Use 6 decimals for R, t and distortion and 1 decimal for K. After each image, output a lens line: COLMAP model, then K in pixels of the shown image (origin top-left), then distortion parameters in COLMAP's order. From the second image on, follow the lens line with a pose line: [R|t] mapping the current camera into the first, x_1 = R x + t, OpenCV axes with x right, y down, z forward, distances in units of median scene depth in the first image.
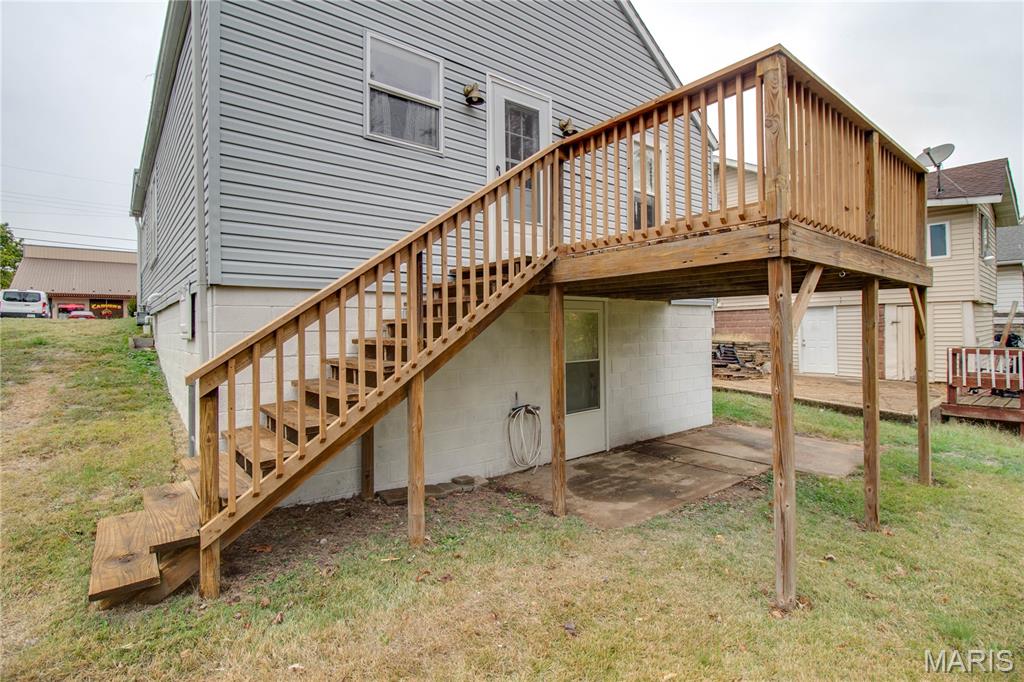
lens RADIAL K [[500.2, 0, 511.5], [0, 500.2, 328.3], [0, 0, 1]] dist [0.016489, -0.028682]
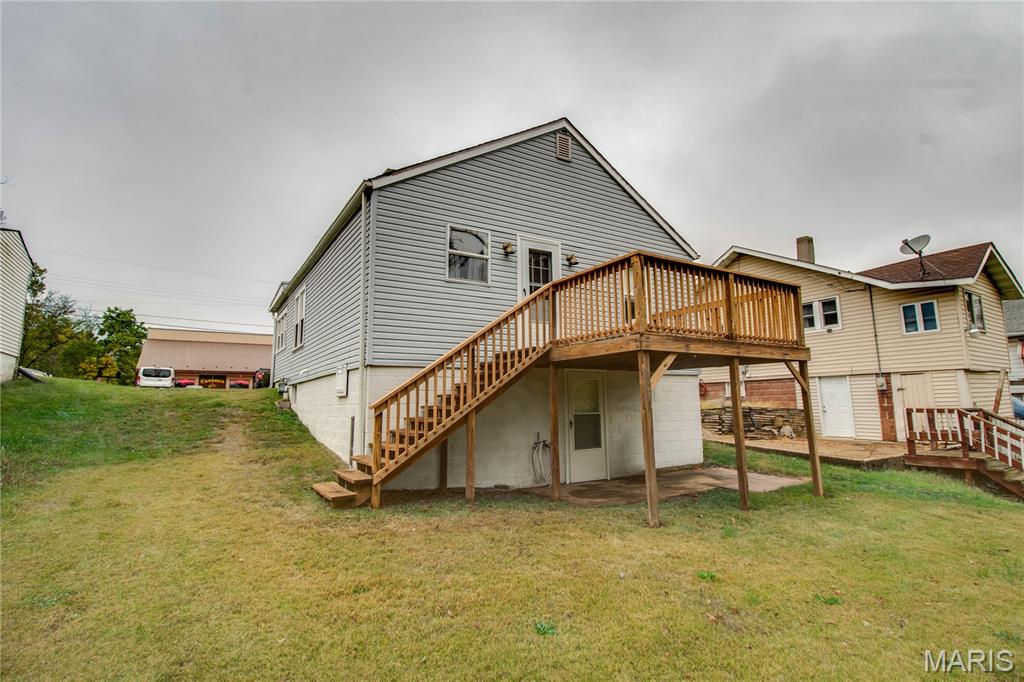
lens RADIAL K [[500.2, 0, 511.5], [0, 500.2, 328.3], [0, 0, 1]] dist [0.016489, -0.028682]
pose [[0.991568, -0.019820, -0.128062, 0.145018], [0.001061, 0.989442, -0.144923, 0.038003], [0.129582, 0.143565, 0.981121, -0.608966]]
